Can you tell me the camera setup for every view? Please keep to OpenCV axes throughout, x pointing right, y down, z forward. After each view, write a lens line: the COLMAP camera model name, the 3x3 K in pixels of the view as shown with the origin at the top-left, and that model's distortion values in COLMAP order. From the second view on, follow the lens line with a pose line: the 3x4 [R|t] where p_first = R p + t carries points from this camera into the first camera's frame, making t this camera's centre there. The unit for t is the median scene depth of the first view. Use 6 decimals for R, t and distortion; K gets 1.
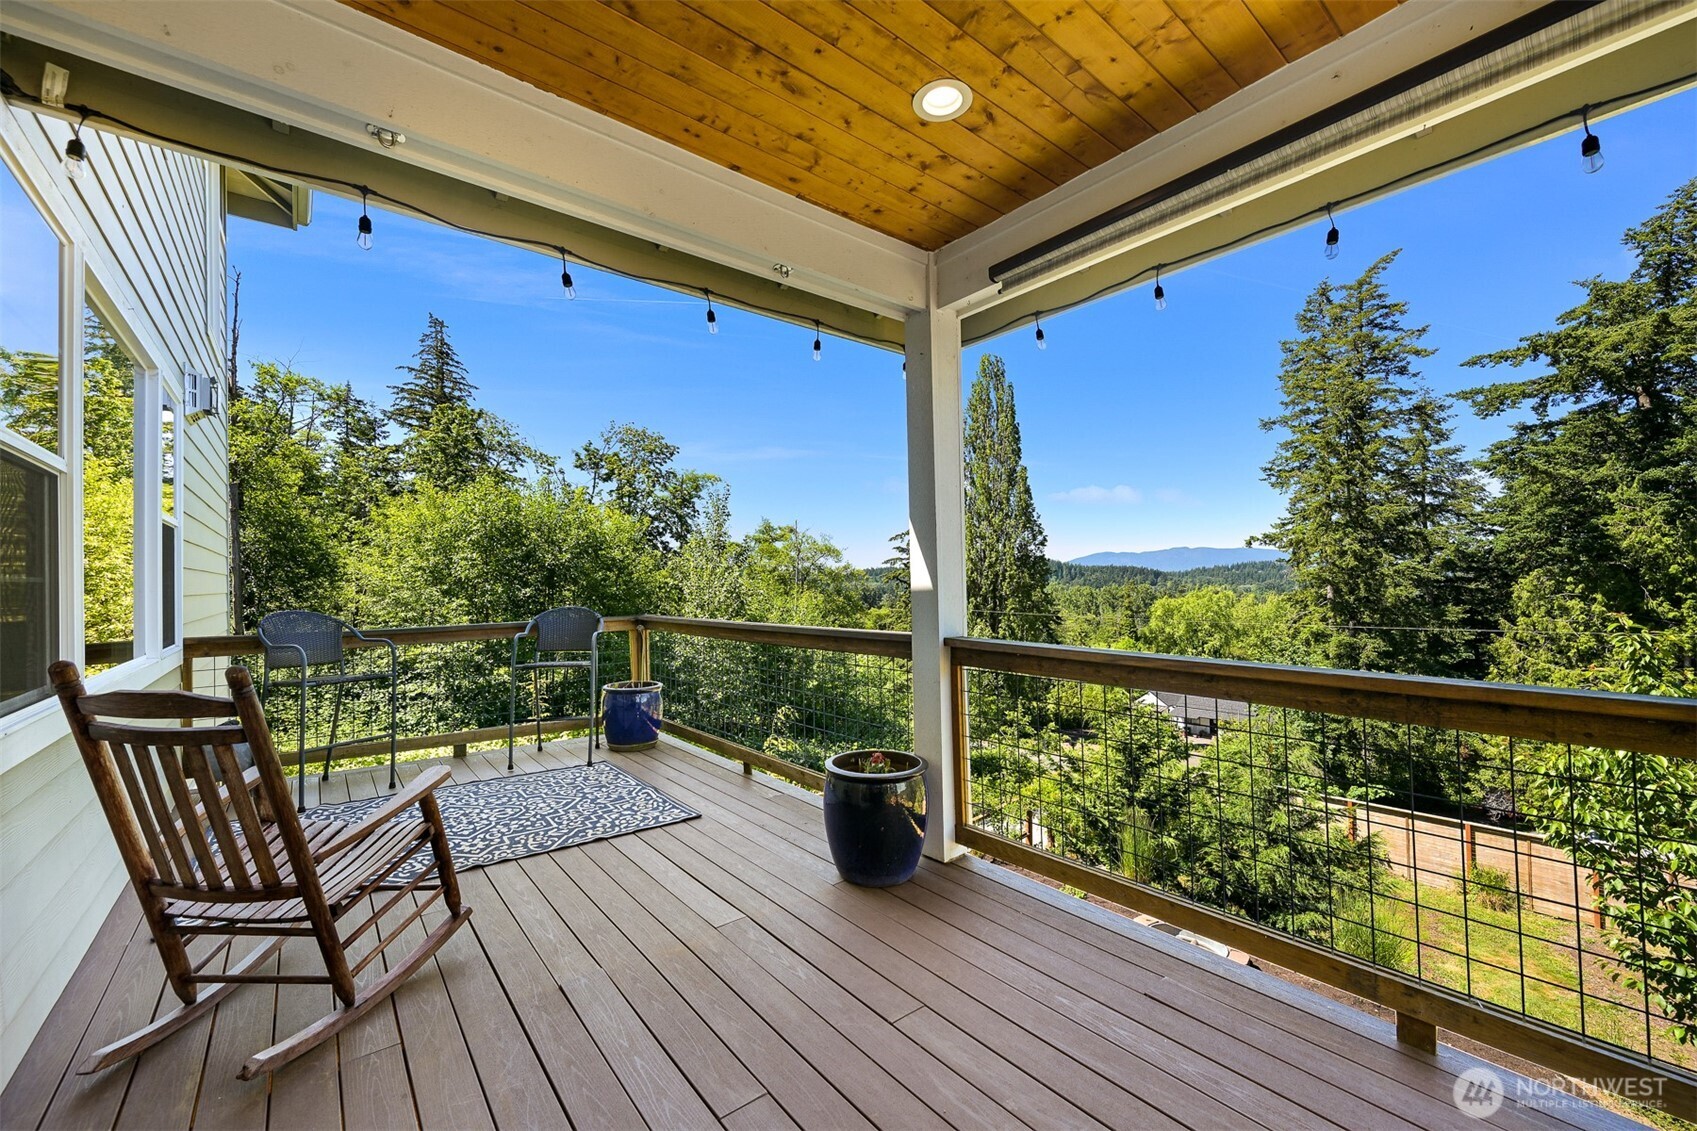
lens RADIAL K [[671.1, 0, 847.6], [0, 671.1, 570.2], [0, 0, 1]] dist [0.002953, -0.001498]
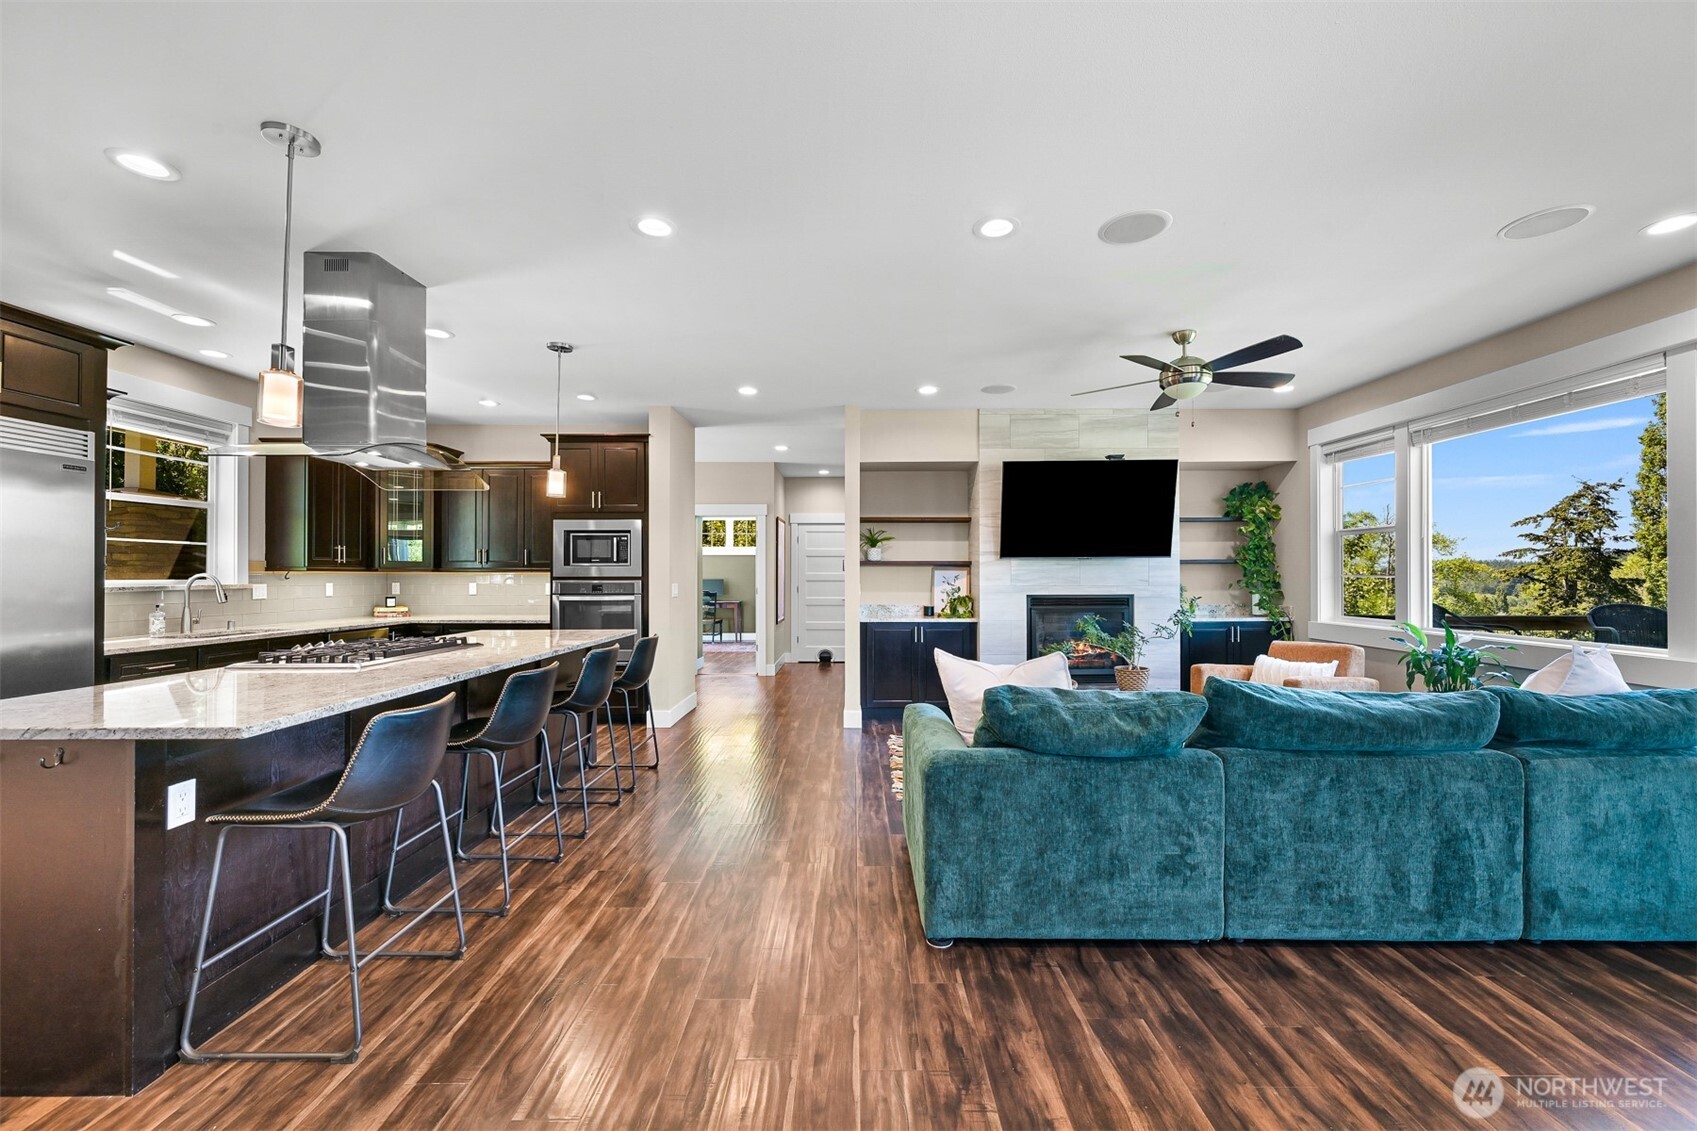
lens RADIAL K [[671.1, 0, 856.5], [0, 671.1, 575.5], [0, 0, 1]] dist [0.002953, -0.001498]
pose [[0.787596, 0.020468, -0.615852, -0.093101], [-0.007651, 0.999696, 0.023442, -0.000568], [0.616145, -0.013751, 0.787513, -0.067616]]
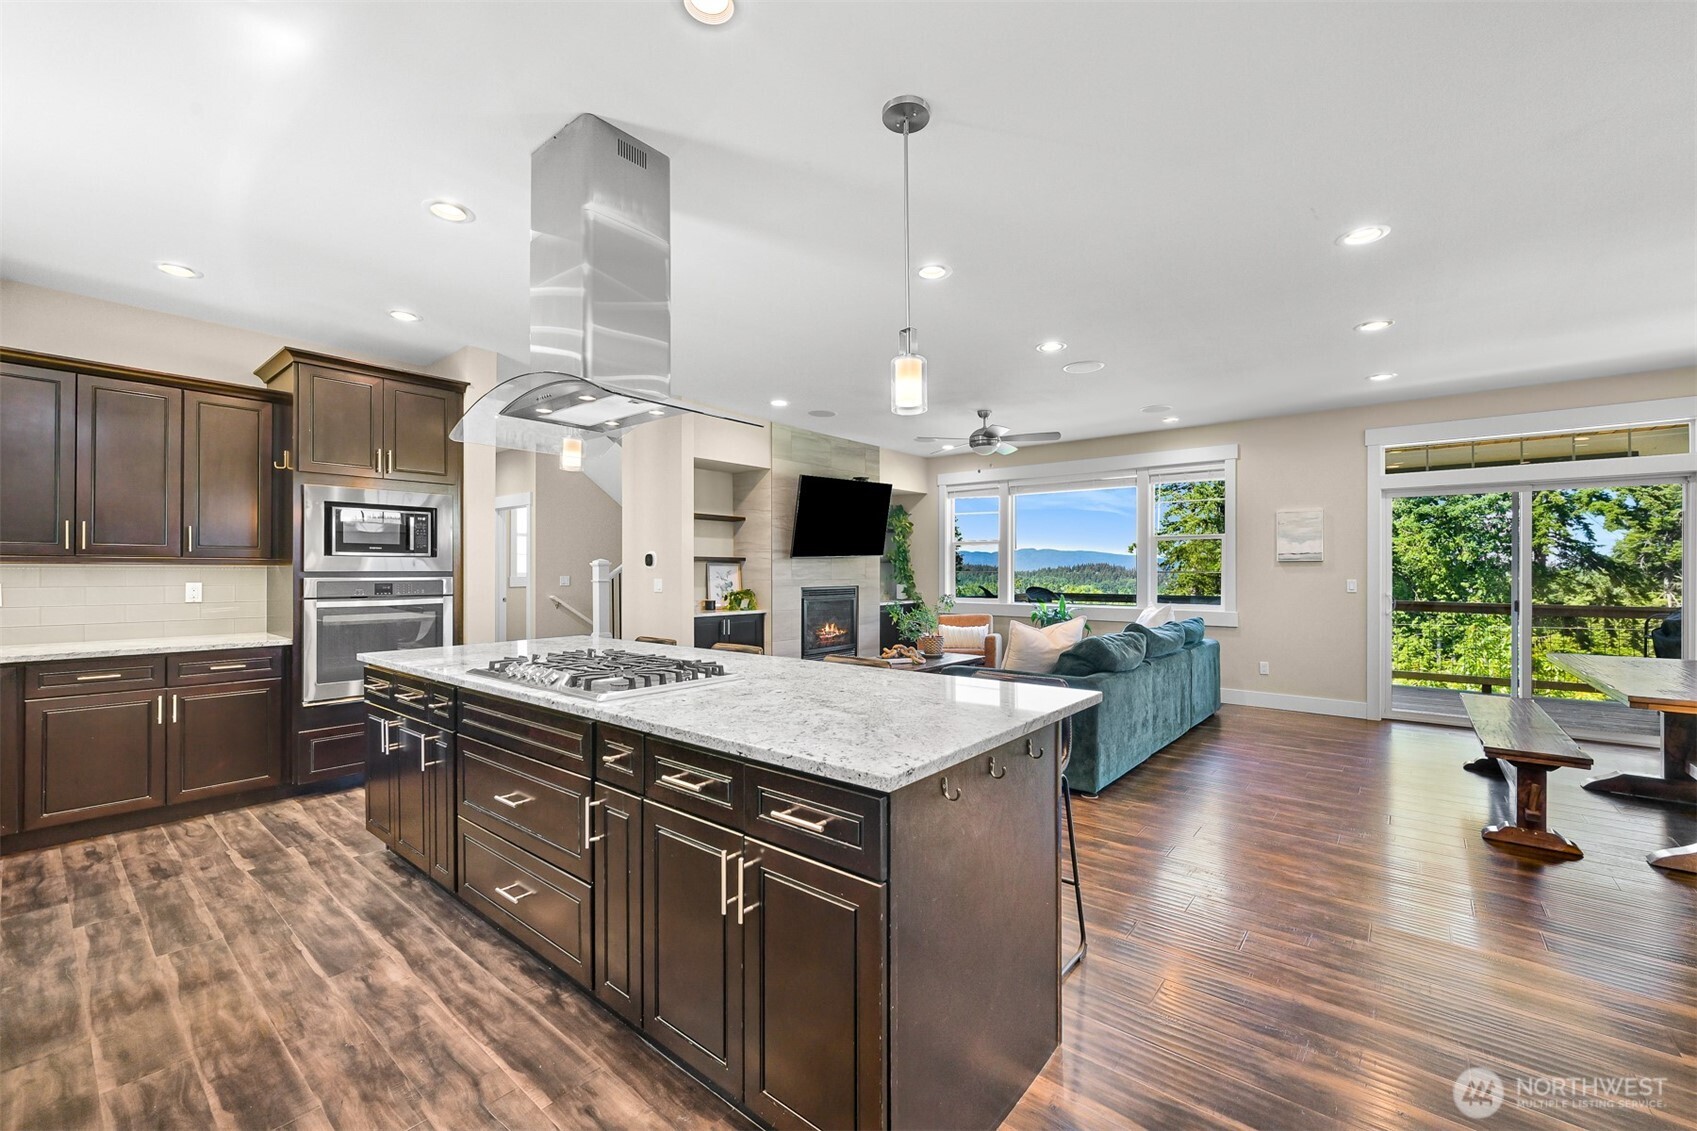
lens RADIAL K [[671.1, 0, 858.4], [0, 671.1, 578.4], [0, 0, 1]] dist [0.002953, -0.001498]
pose [[0.979758, 0.019166, 0.199267, -0.166649], [-0.023362, 0.999552, 0.018725, 0.000779], [-0.198819, -0.023002, 0.979766, -0.099898]]
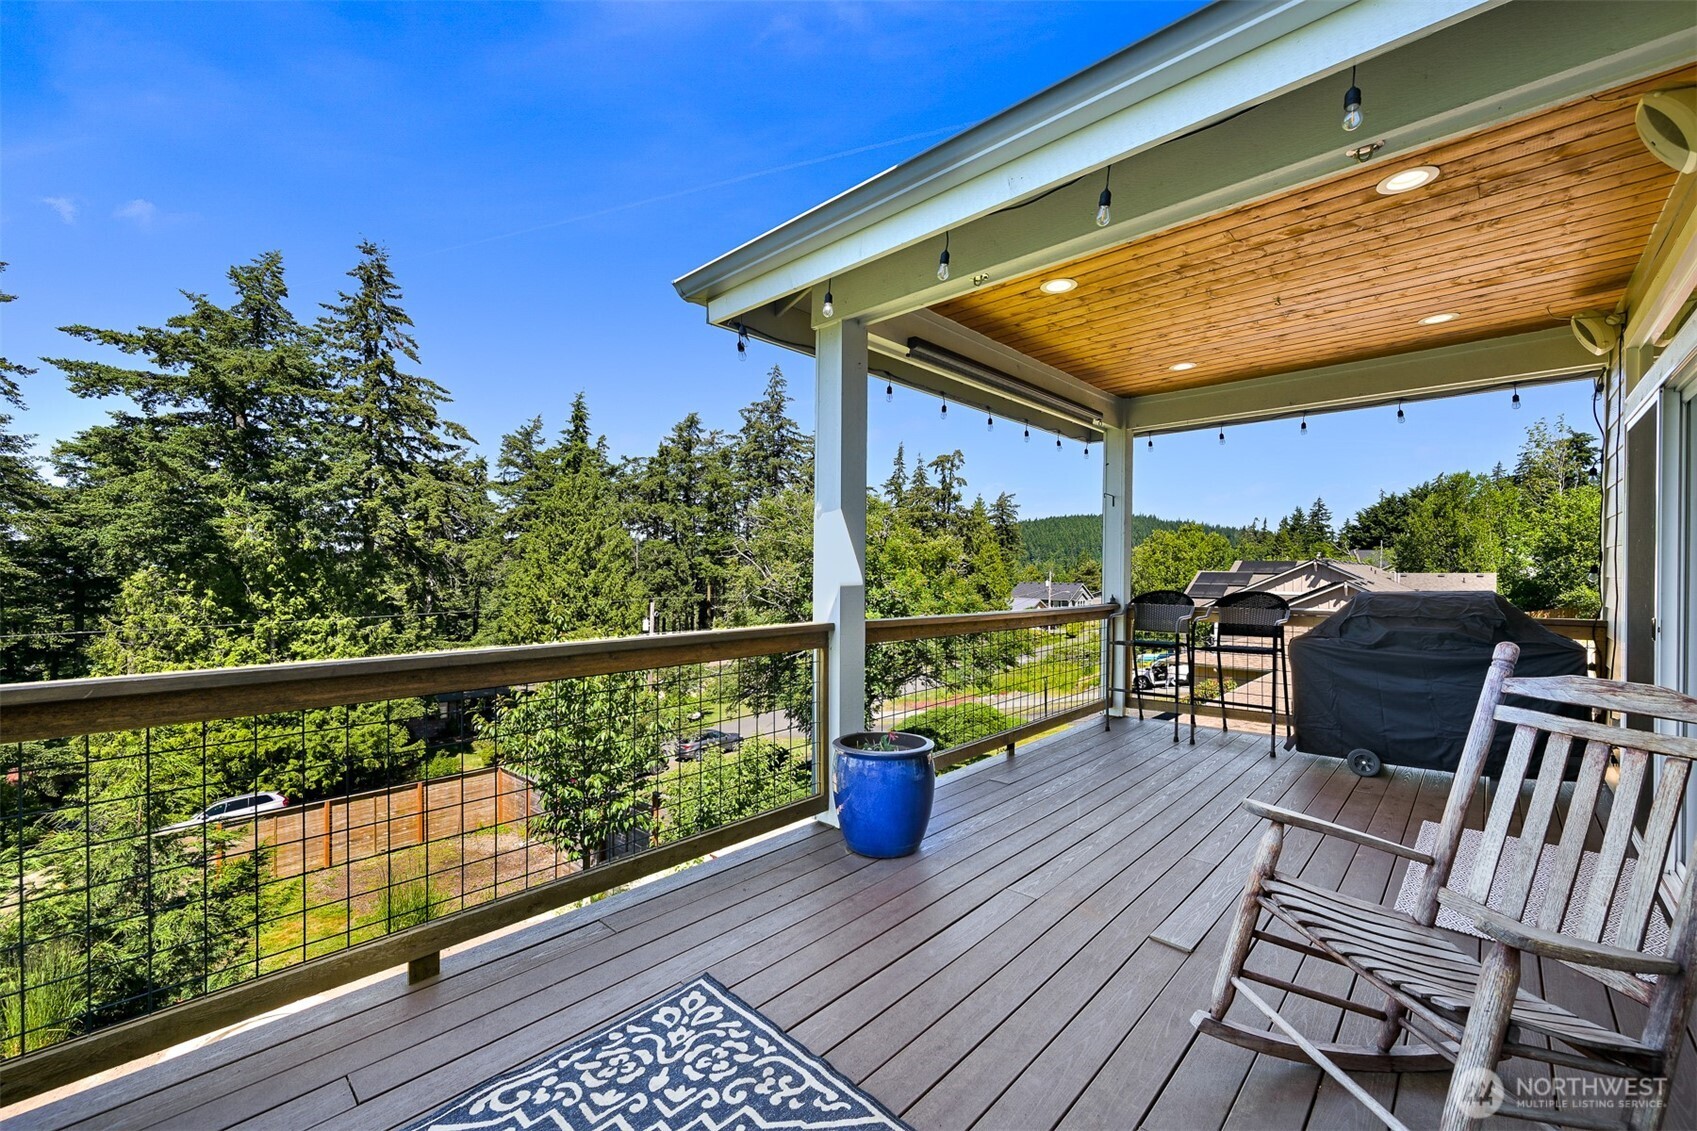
lens RADIAL K [[671.1, 0, 852.8], [0, 671.1, 572.4], [0, 0, 1]] dist [0.002953, -0.001498]
pose [[-0.122319, 0.010350, 0.992437, -0.070499], [-0.017500, 0.999768, -0.012583, 0.002142], [-0.992337, -0.018907, -0.122110, 0.082816]]
